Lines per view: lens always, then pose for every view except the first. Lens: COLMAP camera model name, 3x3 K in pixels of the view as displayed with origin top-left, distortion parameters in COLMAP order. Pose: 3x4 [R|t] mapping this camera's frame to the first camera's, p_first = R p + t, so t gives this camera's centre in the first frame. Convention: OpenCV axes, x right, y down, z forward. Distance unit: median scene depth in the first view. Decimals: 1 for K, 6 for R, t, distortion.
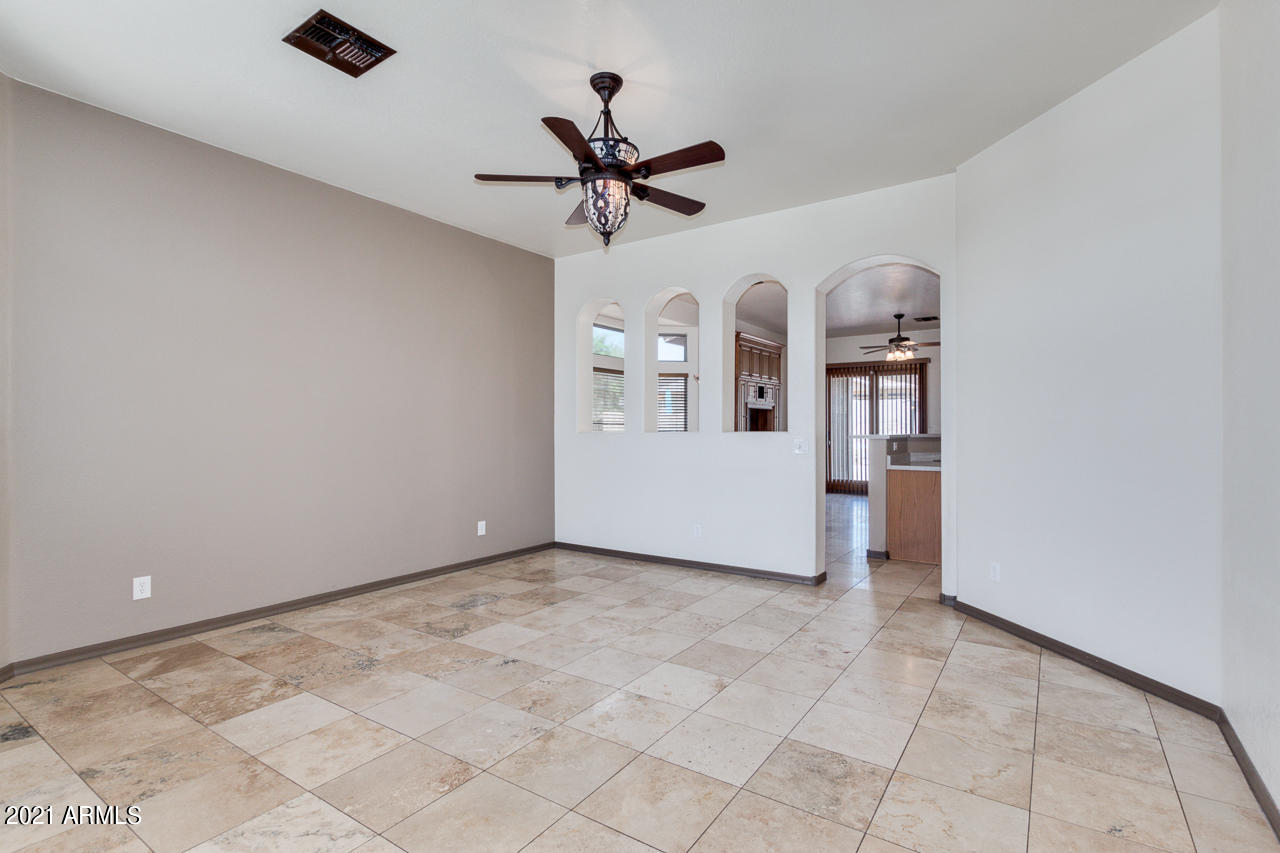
lens RADIAL K [[597.3, 0, 643.3], [0, 597.3, 427.2], [0, 0, 1]] dist [0.008145, -0.003039]
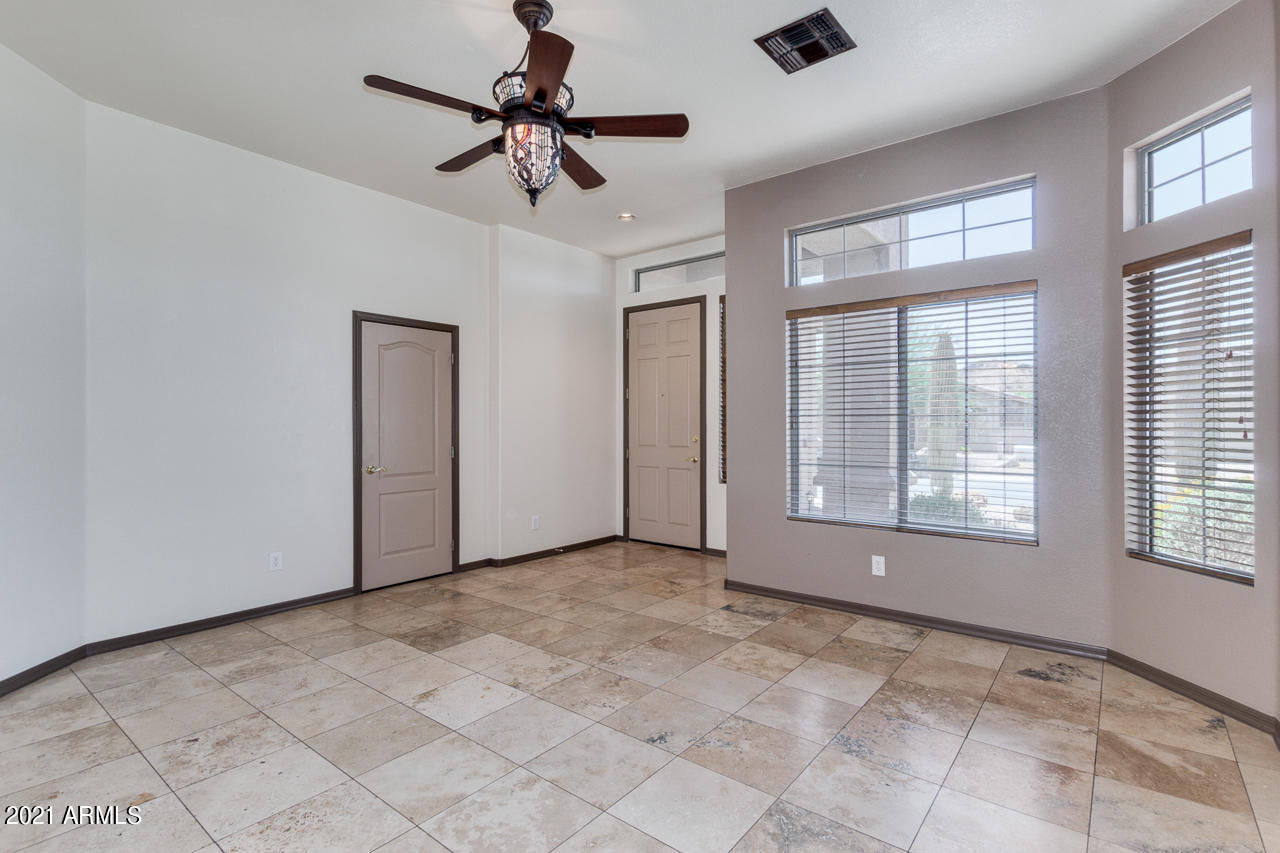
lens RADIAL K [[597.3, 0, 644.7], [0, 597.3, 427.6], [0, 0, 1]] dist [0.008145, -0.003039]
pose [[-0.997299, 0.004334, 0.073319, -0.306412], [0.004453, 0.999989, 0.001458, 0.004221], [-0.073312, 0.001780, -0.997307, 2.025055]]
